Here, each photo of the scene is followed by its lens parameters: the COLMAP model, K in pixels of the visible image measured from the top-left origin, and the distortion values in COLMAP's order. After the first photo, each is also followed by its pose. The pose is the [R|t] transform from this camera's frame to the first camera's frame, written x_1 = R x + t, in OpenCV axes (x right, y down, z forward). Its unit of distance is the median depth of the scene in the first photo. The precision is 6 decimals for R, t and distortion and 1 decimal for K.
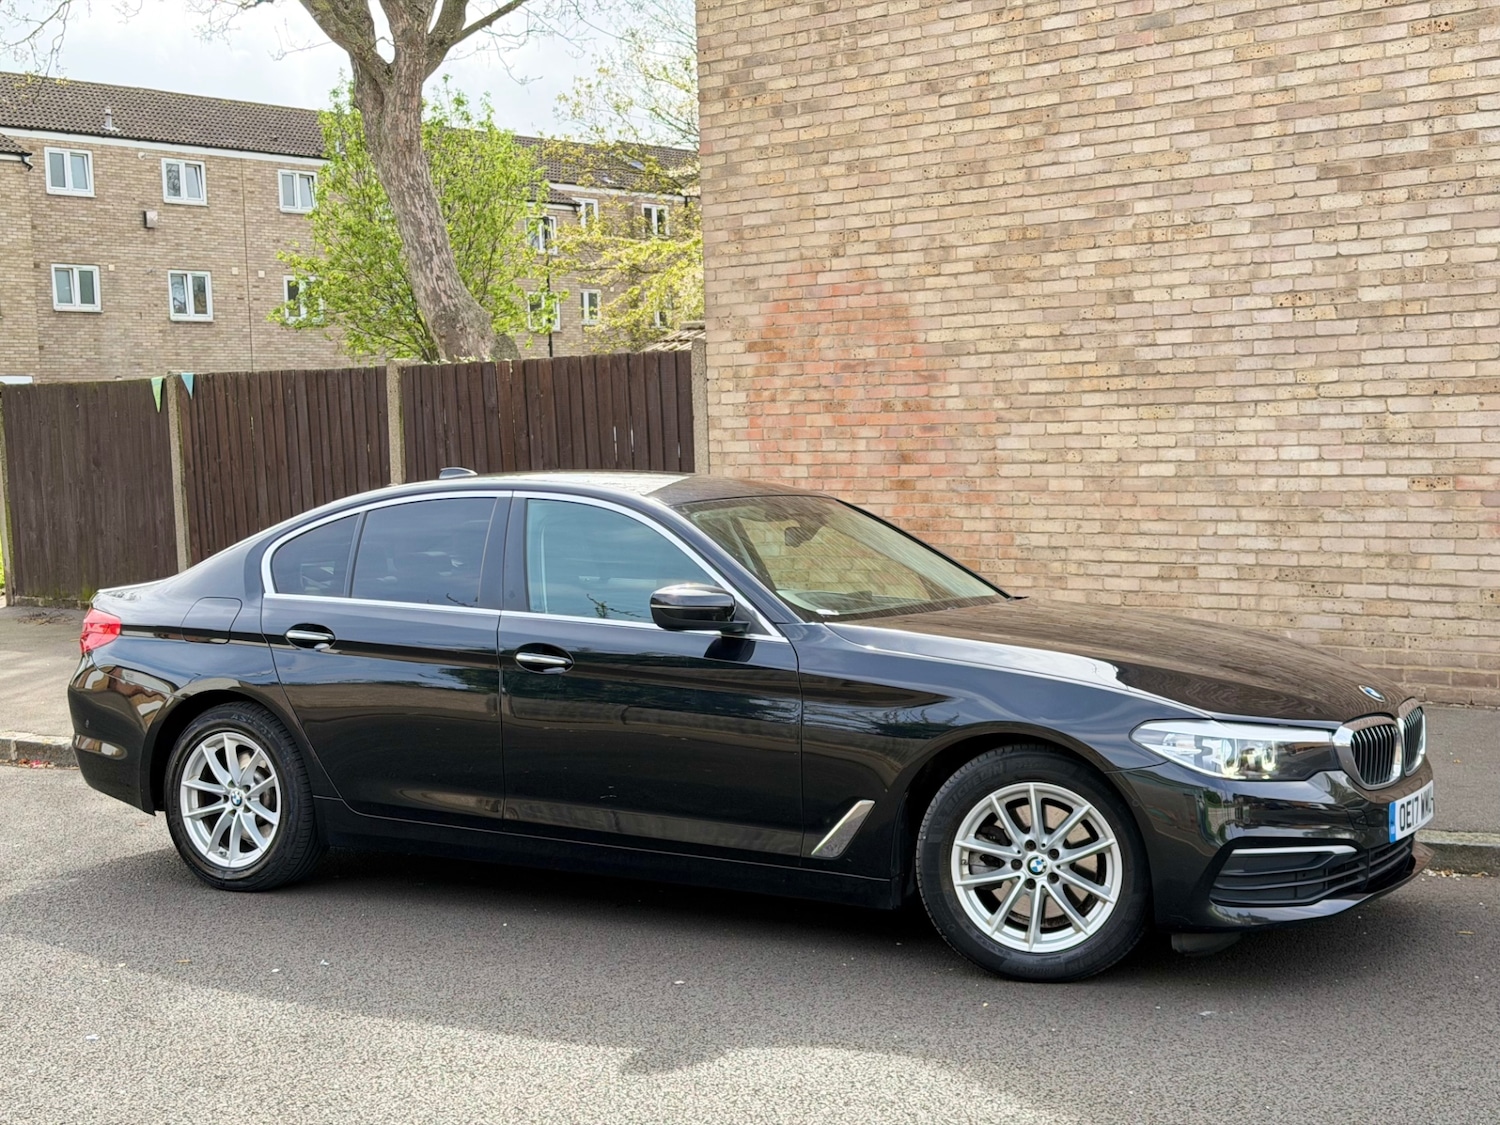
lens RADIAL K [[2076.4, 0, 740.5], [0, 2076.4, 574.0], [0, 0, 1]] dist [0.127106, 0.000000]
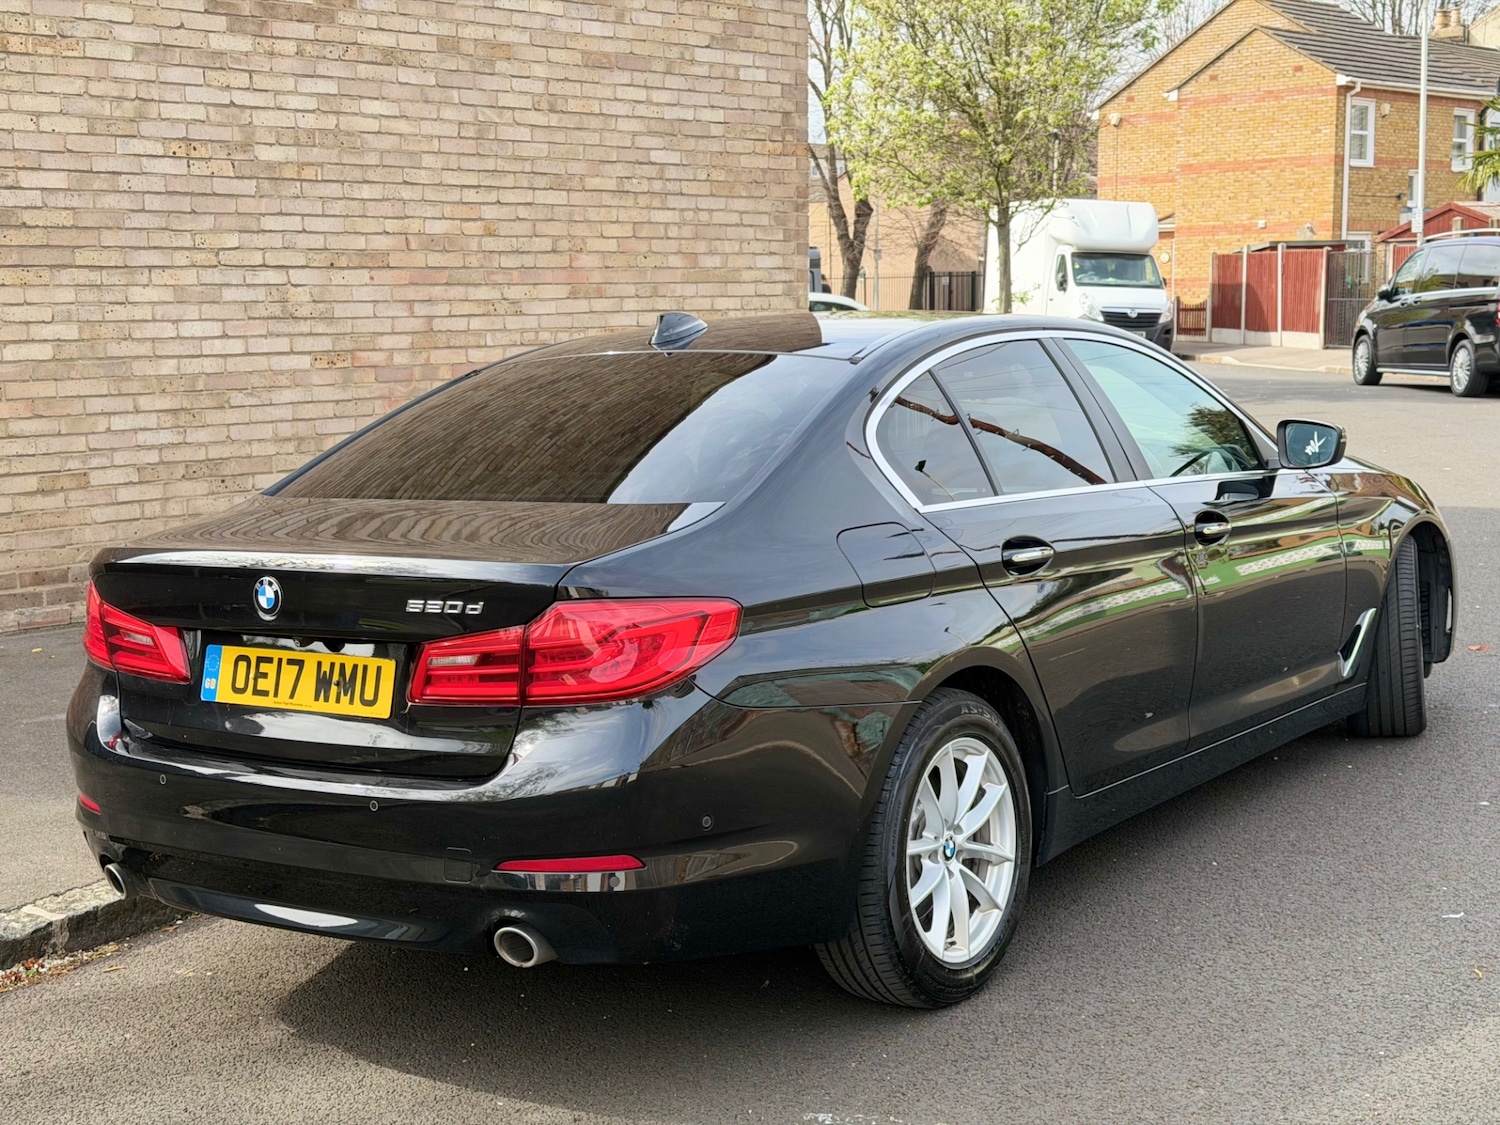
lens RADIAL K [[2076.4, 0, 741.8], [0, 2076.4, 570.5], [0, 0, 1]] dist [0.127106, 0.000000]
pose [[0.078072, -0.107751, 0.991108, -0.528660], [0.087390, 0.991055, 0.100861, -0.023999], [-0.993110, 0.078738, 0.086790, 0.637752]]
